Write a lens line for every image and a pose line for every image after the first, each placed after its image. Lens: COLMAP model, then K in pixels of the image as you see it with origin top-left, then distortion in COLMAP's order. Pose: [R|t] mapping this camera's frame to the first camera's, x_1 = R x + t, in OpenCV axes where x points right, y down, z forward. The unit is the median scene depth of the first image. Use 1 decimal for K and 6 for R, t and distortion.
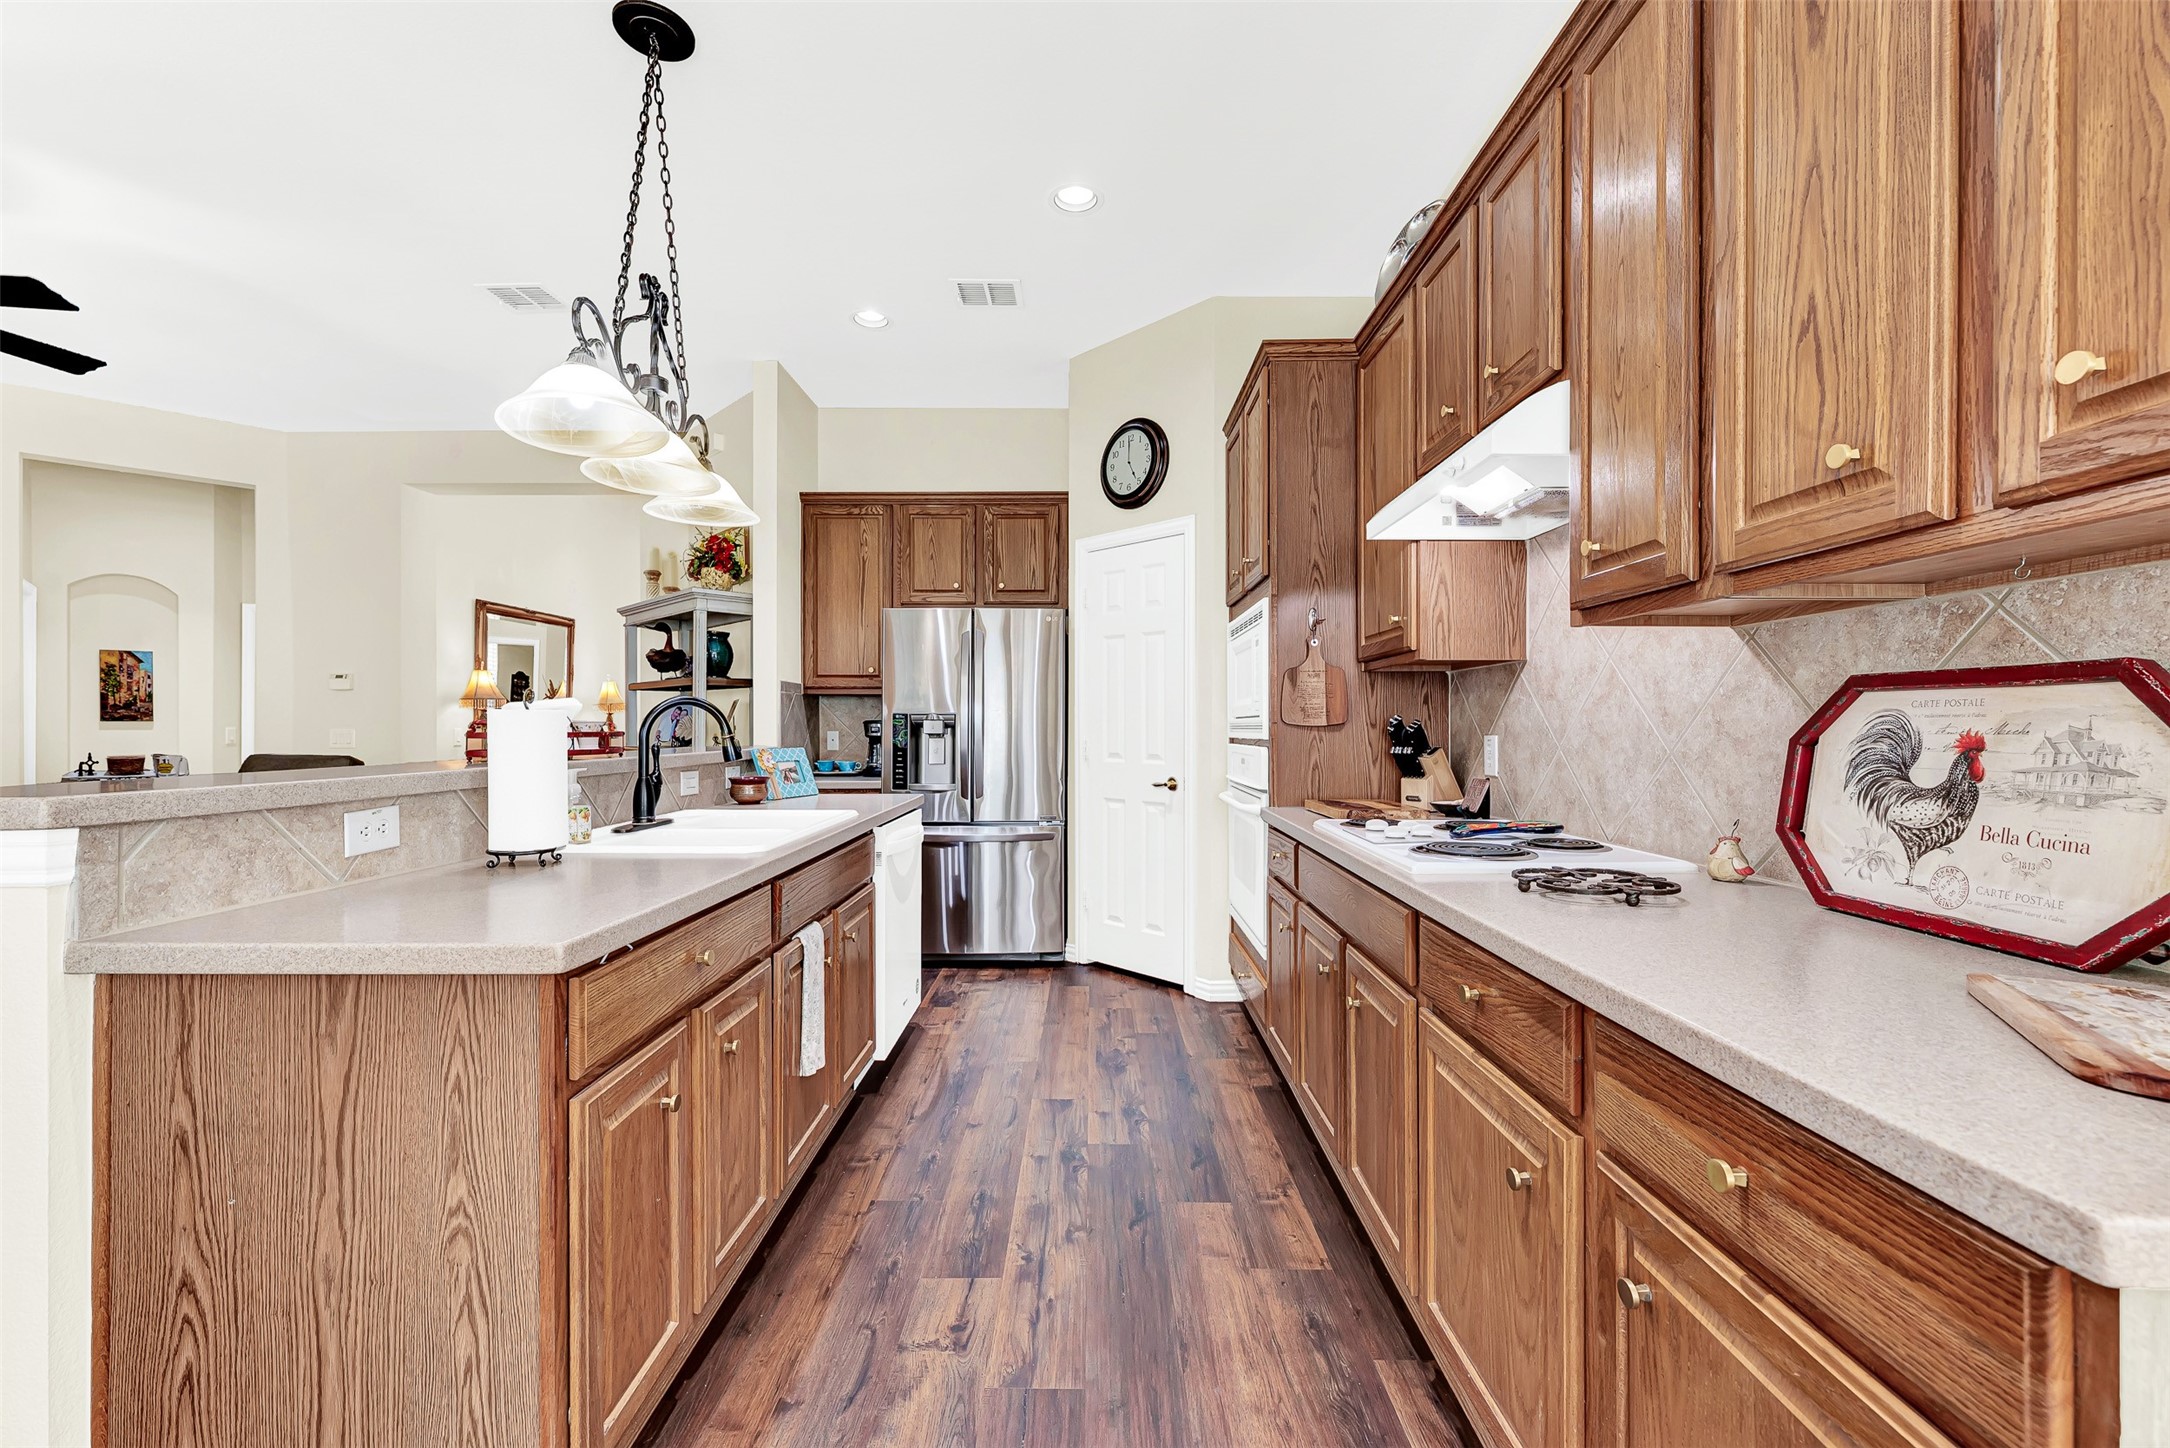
lens RADIAL K [[869.4, 0, 1080.7], [0, 869.4, 723.1], [0, 0, 1]] dist [0.003274, -0.001070]
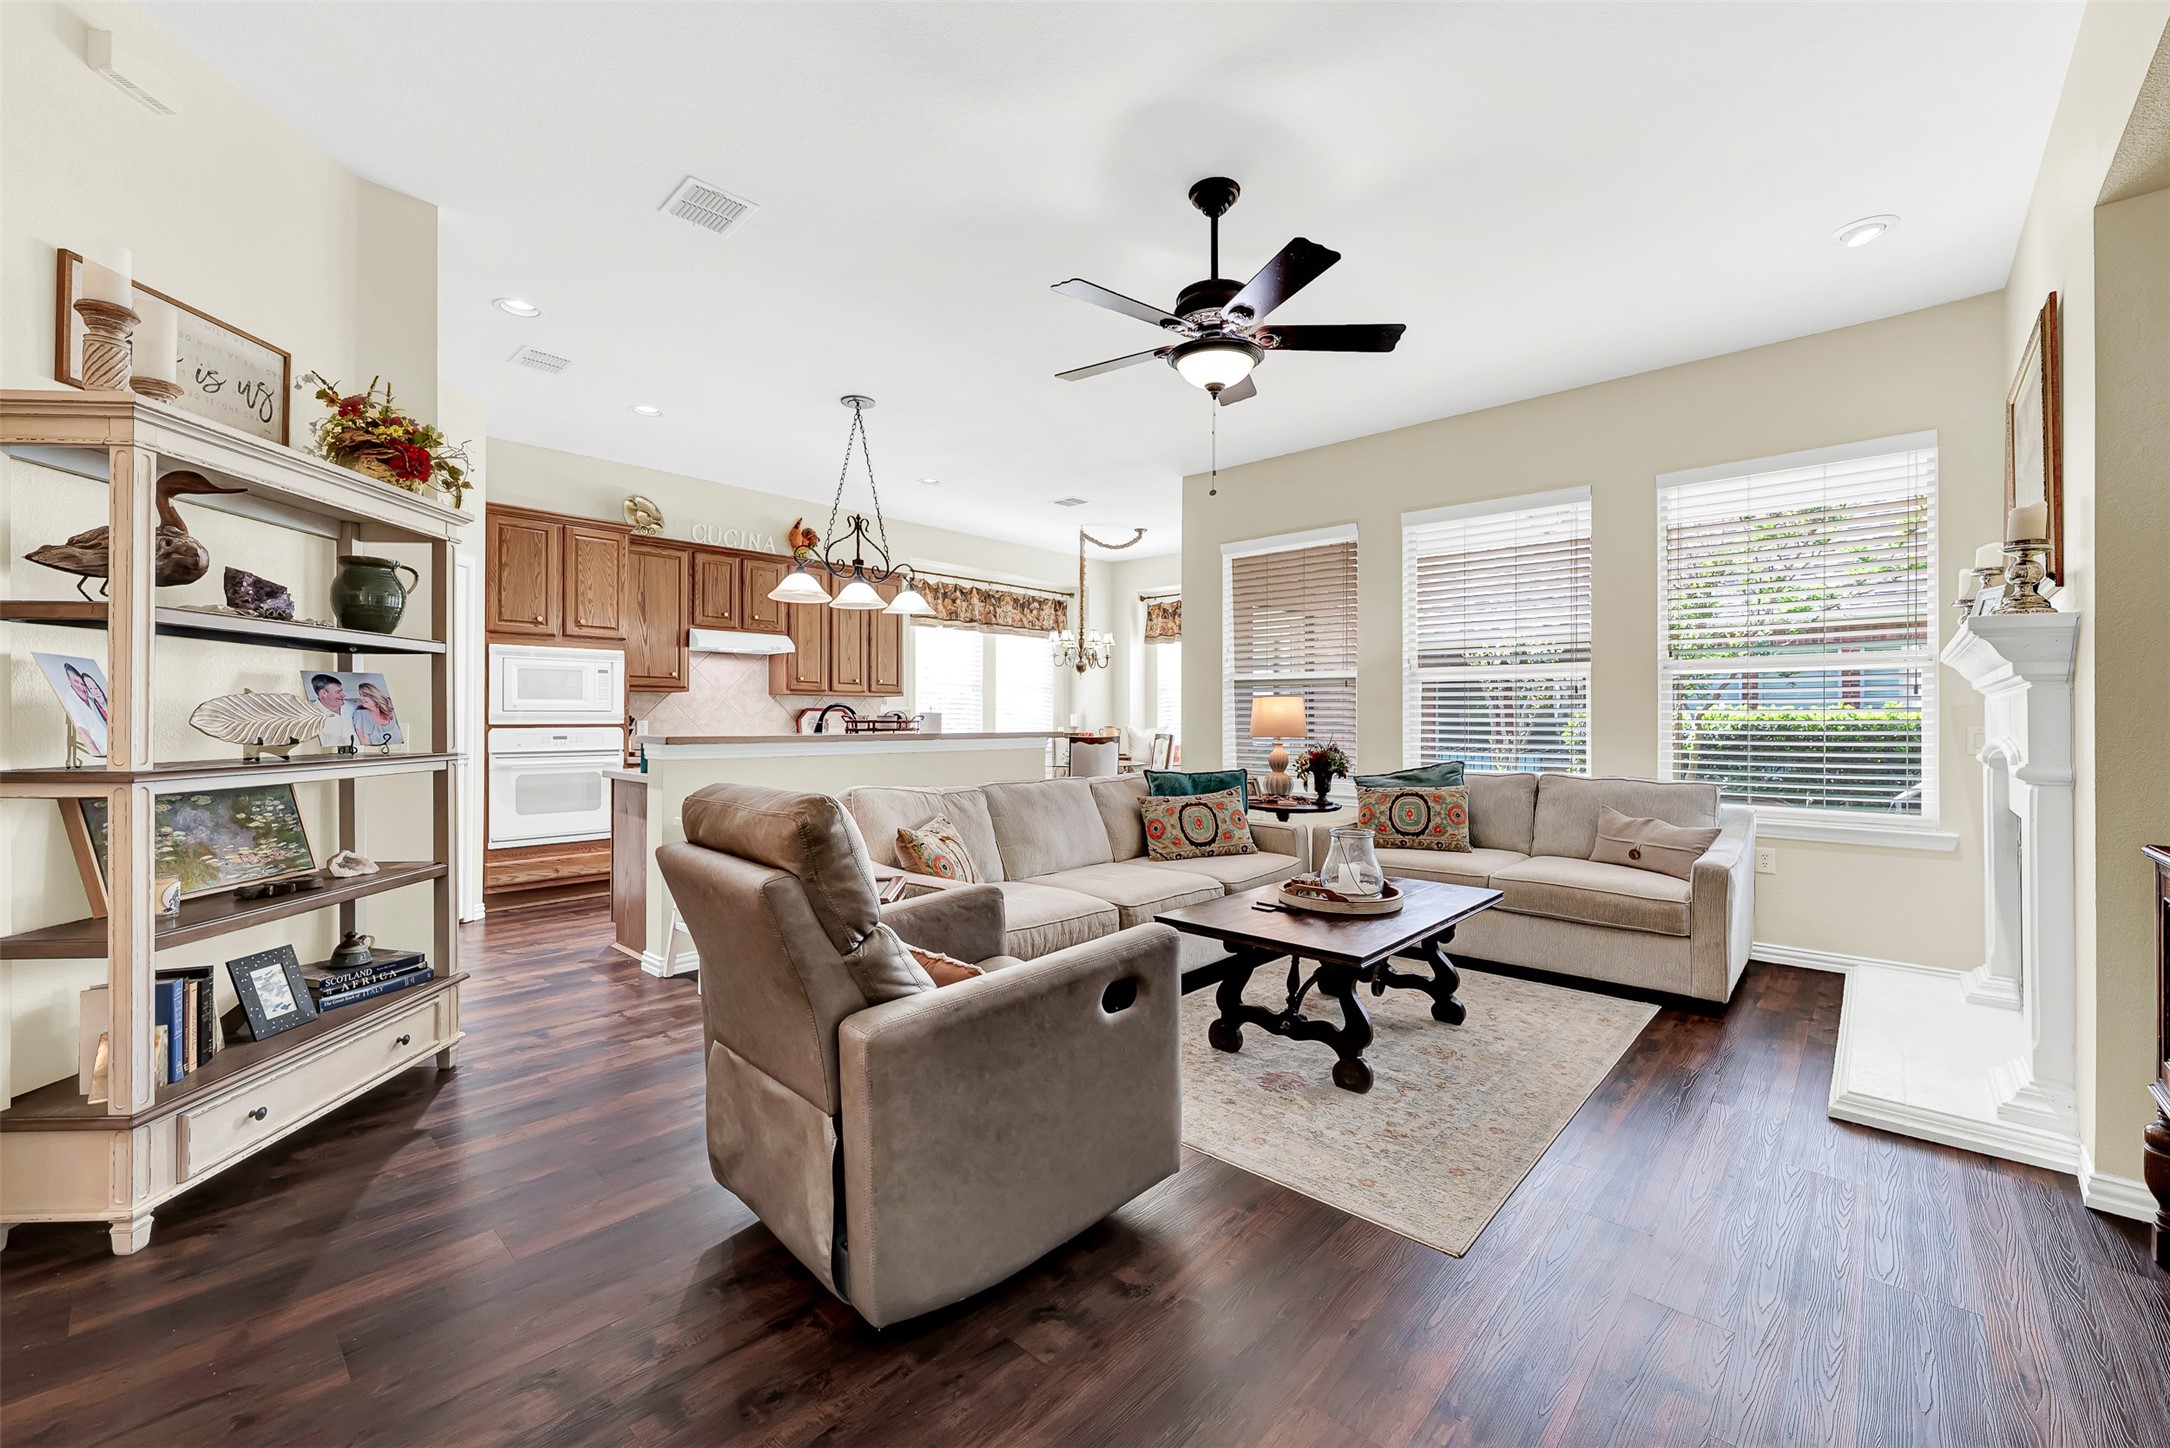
lens RADIAL K [[869.4, 0, 1093.4], [0, 869.4, 708.5], [0, 0, 1]] dist [0.003274, -0.001070]
pose [[-0.748806, 0.004800, 0.662772, -4.813200], [-0.004846, 0.999907, -0.012717, 0.009972], [-0.662772, -0.012734, -0.748713, 4.537059]]
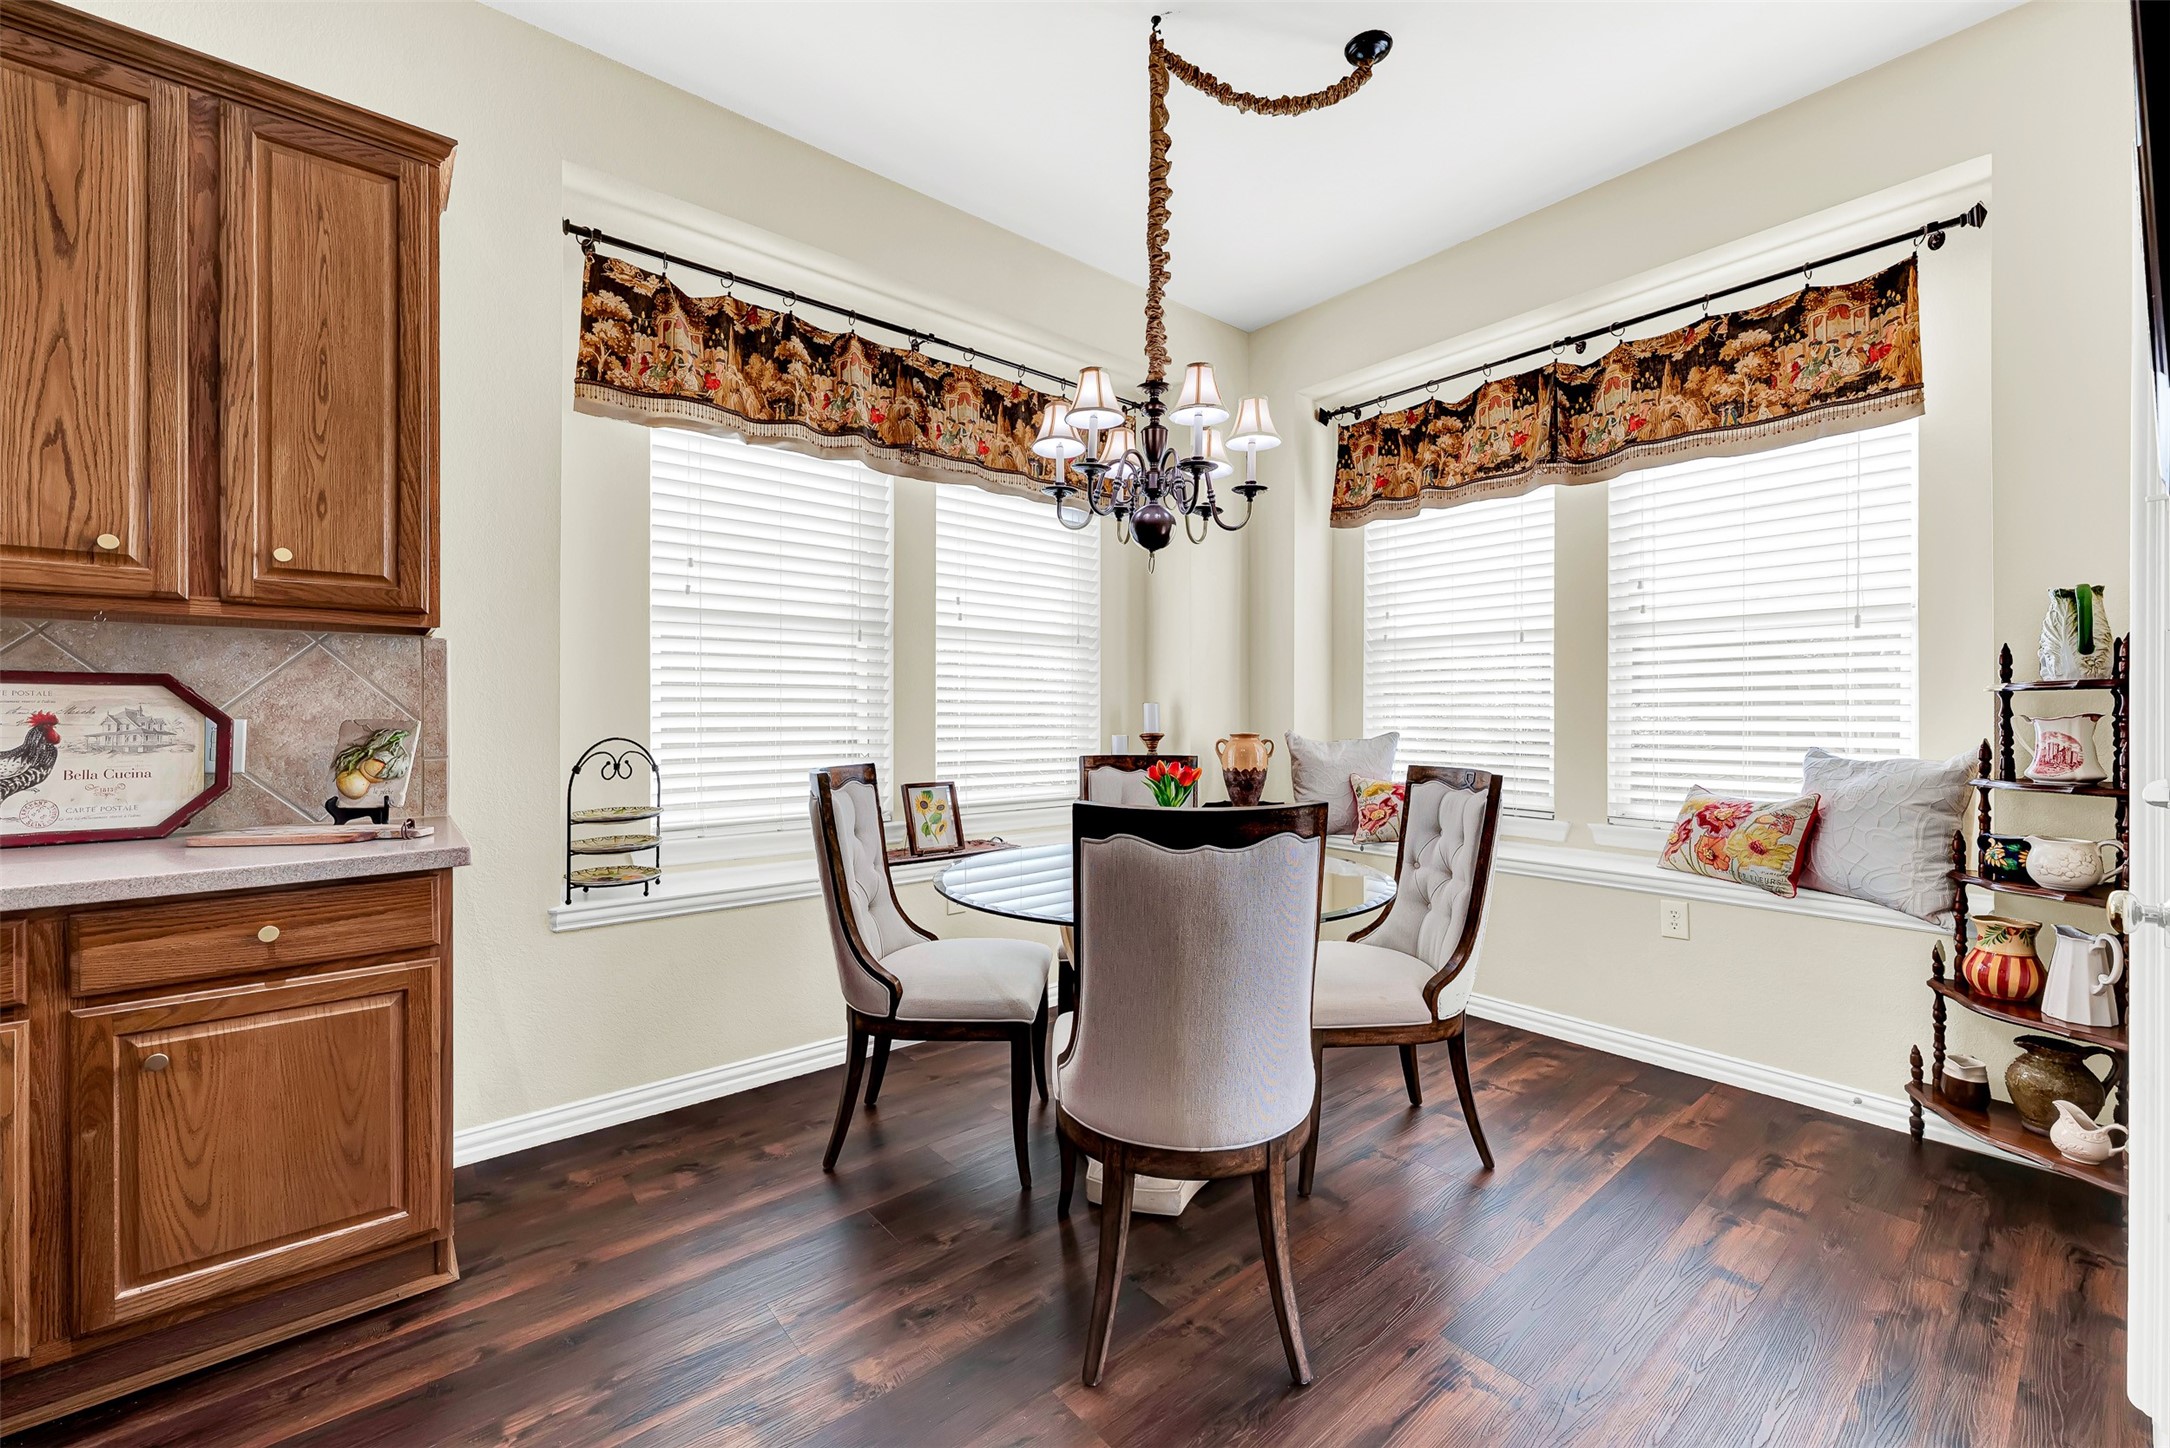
lens RADIAL K [[869.4, 0, 1088.8], [0, 869.4, 715.7], [0, 0, 1]] dist [0.003274, -0.001070]
pose [[-0.651323, -0.005273, 0.758782, -1.354767], [-0.005600, 0.999982, 0.002142, 0.002199], [-0.758780, -0.002854, -0.651341, 0.589803]]
